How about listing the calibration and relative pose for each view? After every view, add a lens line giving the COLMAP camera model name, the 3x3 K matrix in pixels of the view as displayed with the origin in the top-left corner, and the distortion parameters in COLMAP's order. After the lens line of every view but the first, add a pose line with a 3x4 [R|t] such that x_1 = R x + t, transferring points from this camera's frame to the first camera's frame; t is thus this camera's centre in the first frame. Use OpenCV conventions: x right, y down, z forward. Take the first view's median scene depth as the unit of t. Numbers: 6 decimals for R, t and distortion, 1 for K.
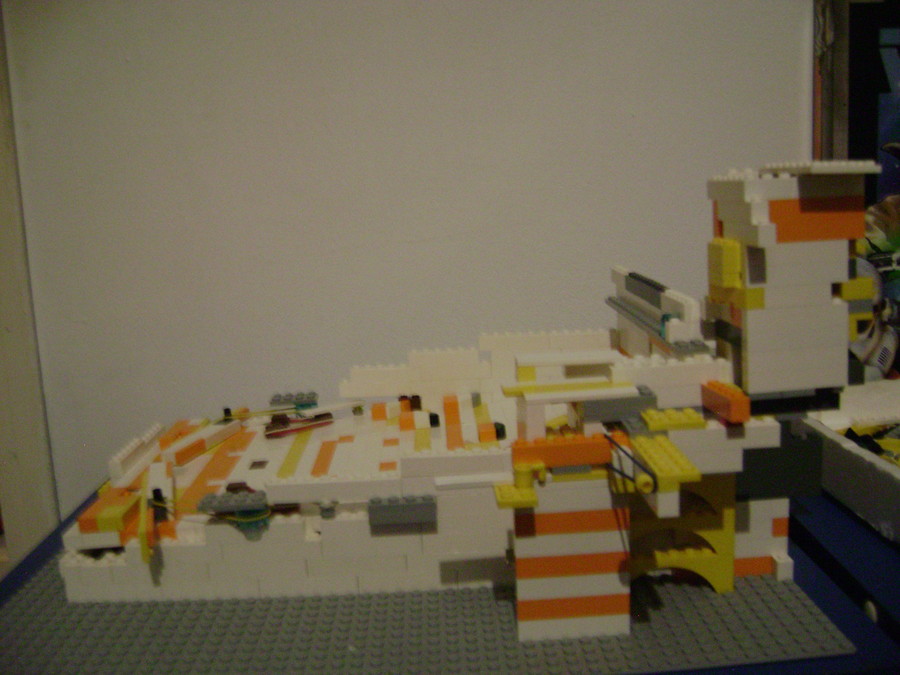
lens RADIAL K [[941.0, 0, 450.0], [0, 941.0, 337.5], [0, 0, 1]] dist [-0.161715, 0.099929]
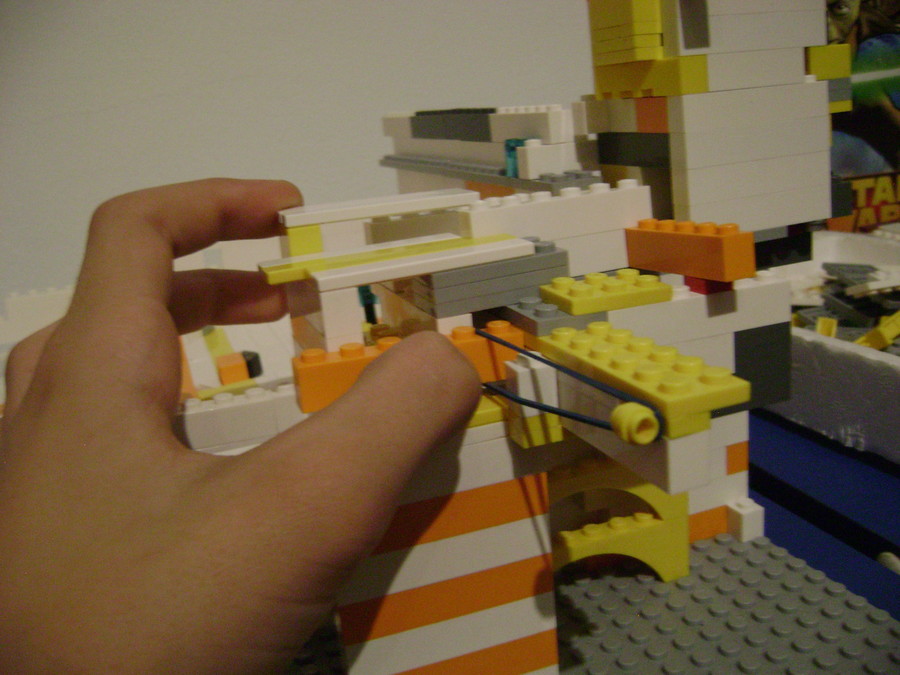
lens RADIAL K [[941.0, 0, 450.0], [0, 941.0, 337.5], [0, 0, 1]] dist [-0.161715, 0.099929]
pose [[0.951626, -0.116863, 0.284167, 0.004097], [0.097137, 0.991838, 0.082596, 0.056061], [-0.291500, -0.050997, 0.955211, 0.474748]]
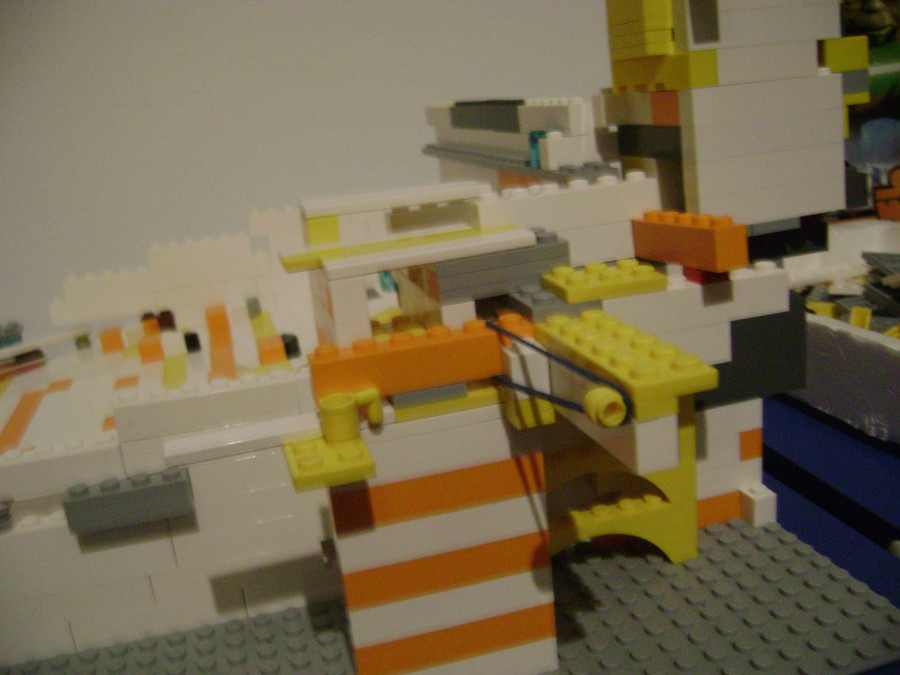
lens RADIAL K [[941.0, 0, 450.0], [0, 941.0, 337.5], [0, 0, 1]] dist [-0.161715, 0.099929]
pose [[0.971217, -0.109912, 0.211320, 0.030433], [0.092081, 0.991448, 0.092474, 0.056367], [-0.219677, -0.070354, 0.973032, 0.441129]]
